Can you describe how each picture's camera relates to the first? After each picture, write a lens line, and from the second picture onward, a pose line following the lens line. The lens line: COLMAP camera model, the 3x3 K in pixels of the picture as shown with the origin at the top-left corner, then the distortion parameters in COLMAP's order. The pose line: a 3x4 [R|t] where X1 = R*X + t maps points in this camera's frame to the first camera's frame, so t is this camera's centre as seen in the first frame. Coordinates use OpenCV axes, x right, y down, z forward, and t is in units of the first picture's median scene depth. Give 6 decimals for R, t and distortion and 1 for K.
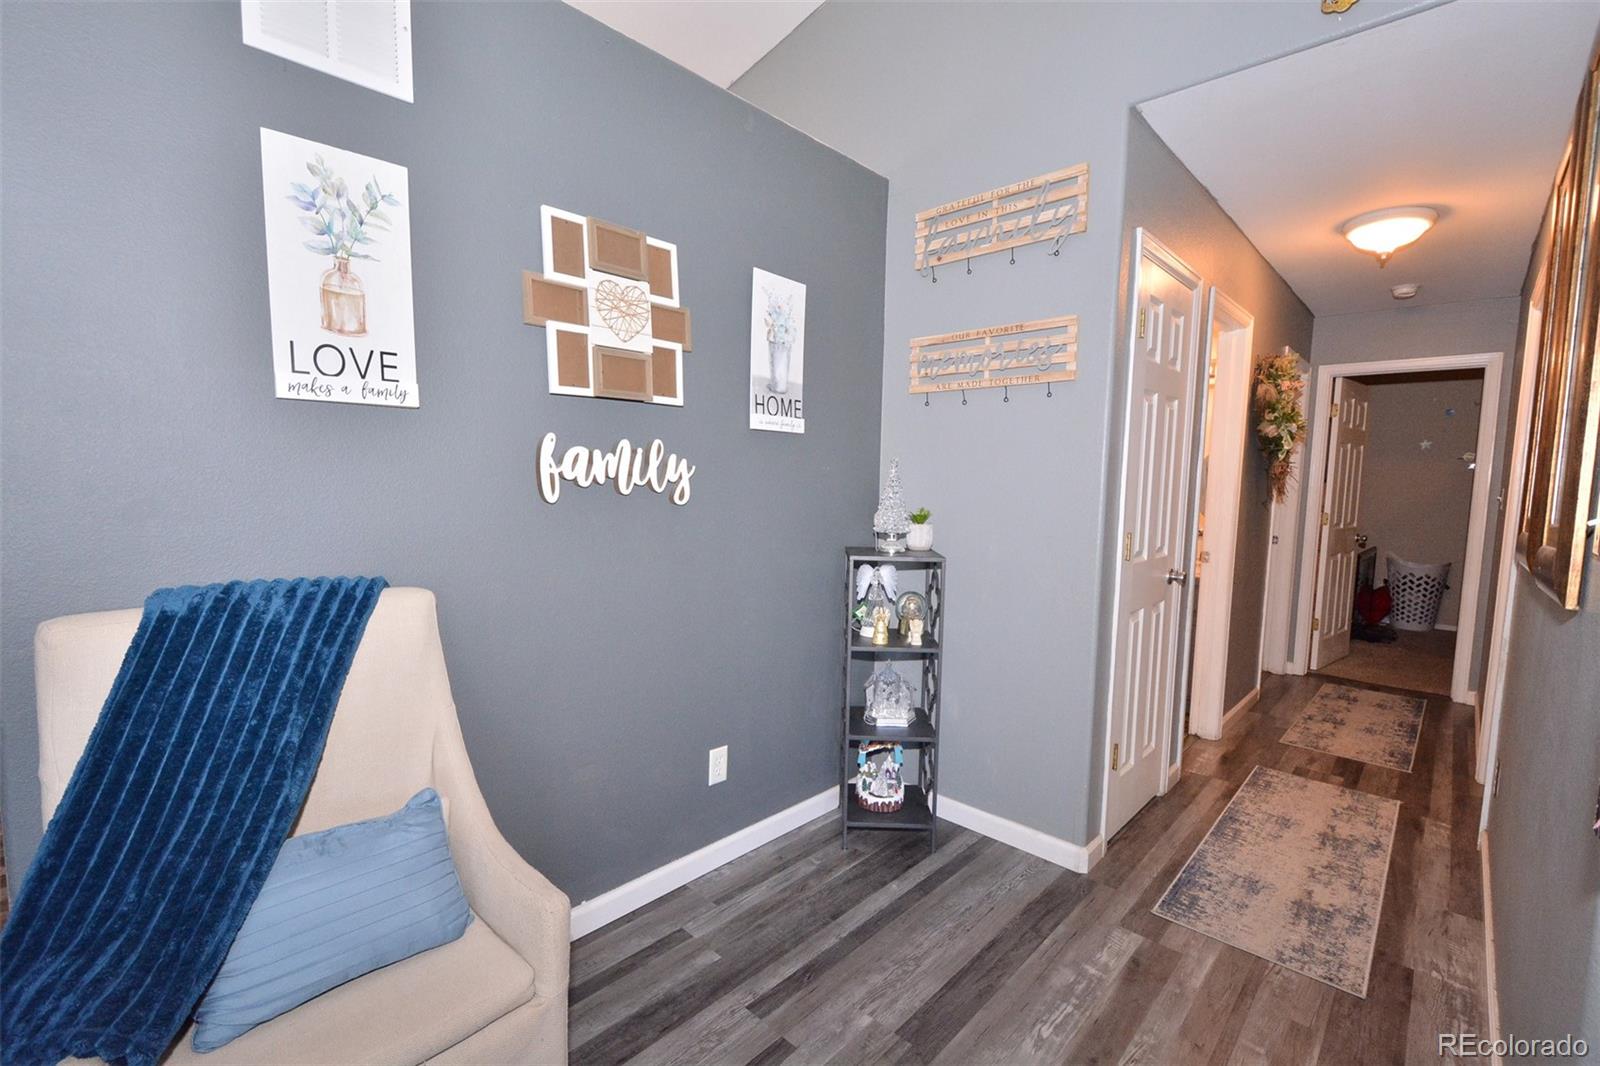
lens RADIAL K [[697.2, 0, 792.4], [0, 697.2, 545.4], [0, 0, 1]] dist [0.002491, -0.003715]
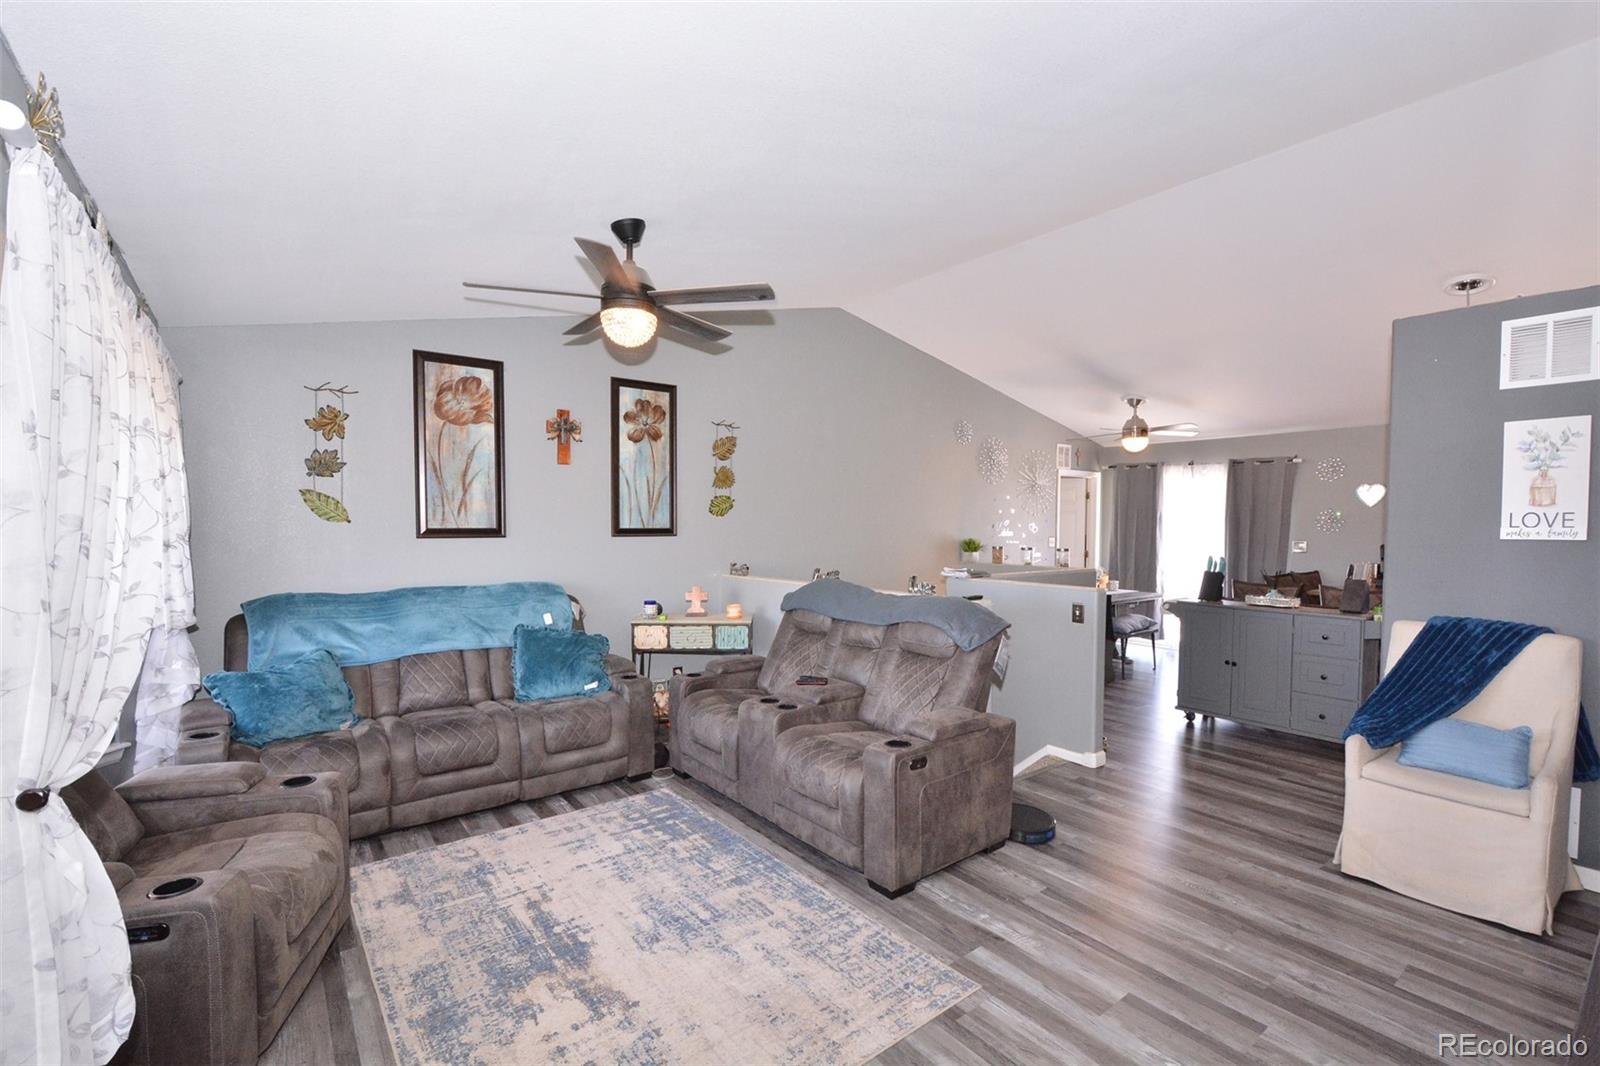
lens RADIAL K [[697.2, 0, 792.4], [0, 697.2, 545.4], [0, 0, 1]] dist [0.002491, -0.003715]
pose [[-0.152373, 0.020216, -0.988116, 1.760369], [-0.100656, 0.994275, 0.035863, -0.043423], [0.983184, 0.104924, -0.149466, -0.866497]]
